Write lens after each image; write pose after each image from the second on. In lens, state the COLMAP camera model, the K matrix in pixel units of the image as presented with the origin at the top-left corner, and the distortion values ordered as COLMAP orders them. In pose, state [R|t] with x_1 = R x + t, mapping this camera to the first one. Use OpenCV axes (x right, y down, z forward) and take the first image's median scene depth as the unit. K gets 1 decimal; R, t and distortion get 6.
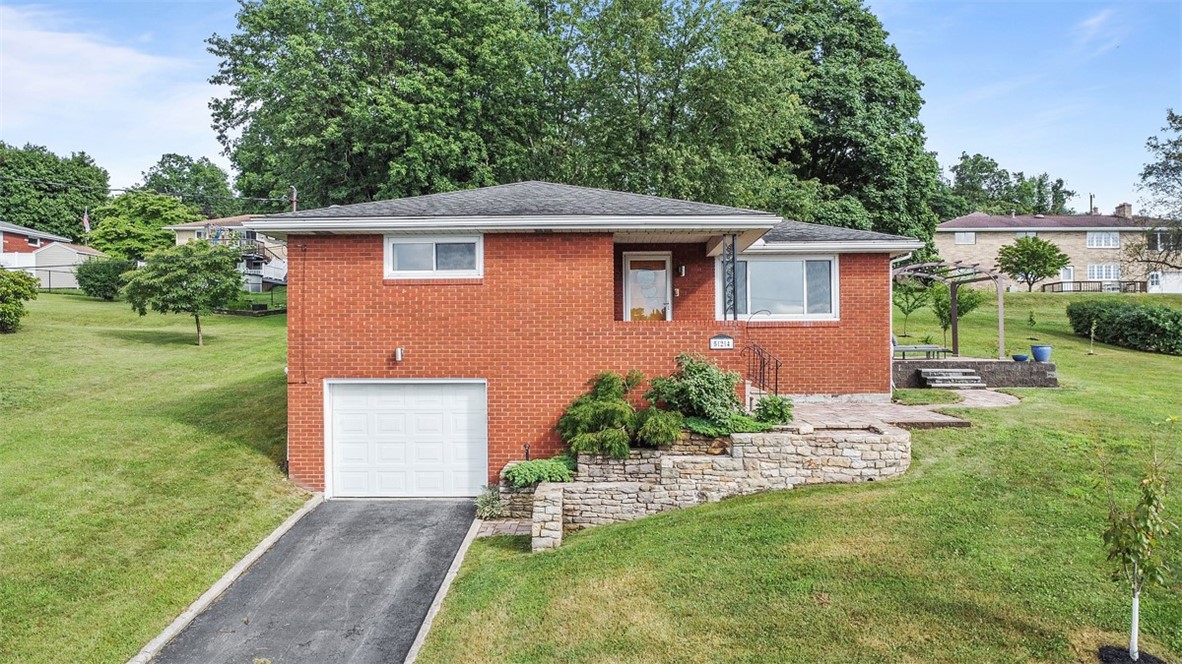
lens RADIAL K [[849.5, 0, 599.2], [0, 849.5, 329.9], [0, 0, 1]] dist [-0.024613, -0.001315]
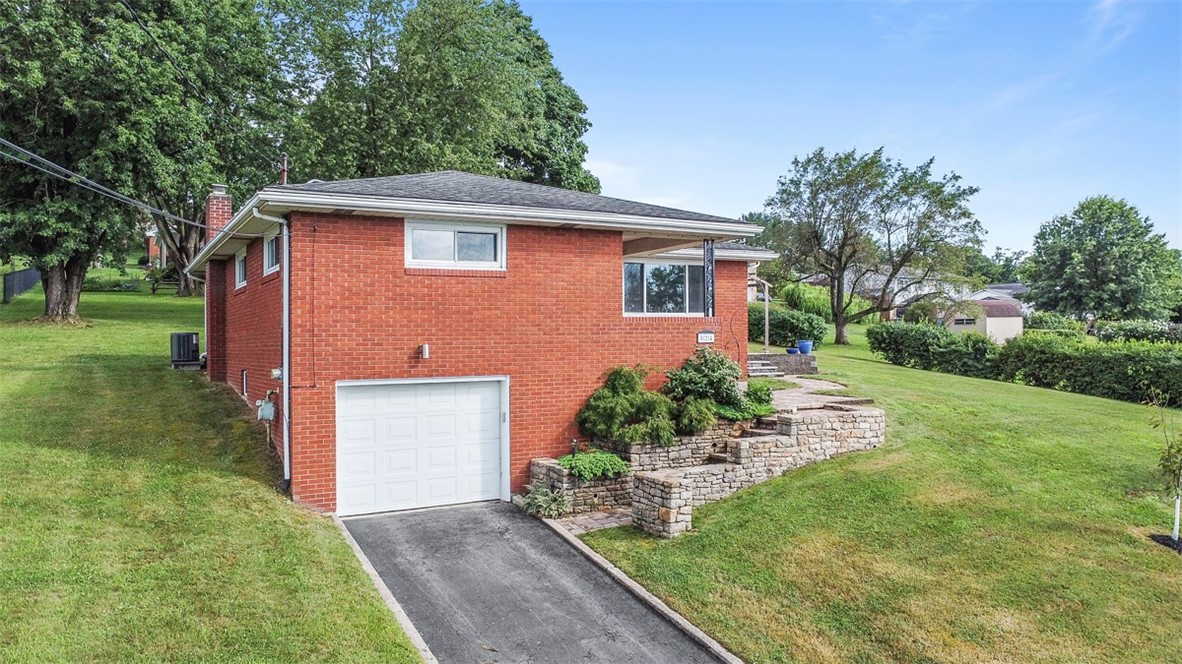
lens RADIAL K [[849.5, 0, 599.2], [0, 849.5, 329.9], [0, 0, 1]] dist [-0.024613, -0.001315]
pose [[0.859788, 0.000614, 0.510652, -0.537379], [0.001385, 0.999993, -0.003534, 0.009308], [-0.510650, 0.003746, 0.859780, 0.120731]]
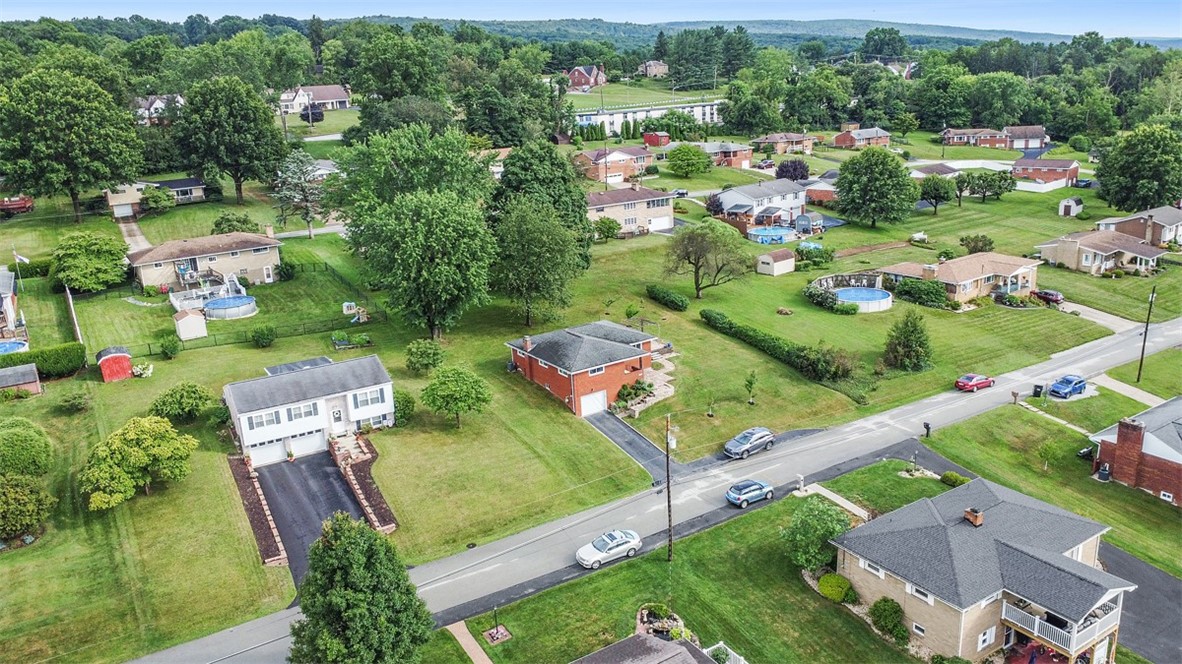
lens RADIAL K [[849.5, 0, 599.2], [0, 849.5, 329.9], [0, 0, 1]] dist [-0.024613, -0.001315]
pose [[0.820628, -0.187283, 0.539902, -3.201468], [0.031296, 0.958083, 0.284776, -1.980709], [-0.570605, -0.216799, 0.792091, -3.422986]]
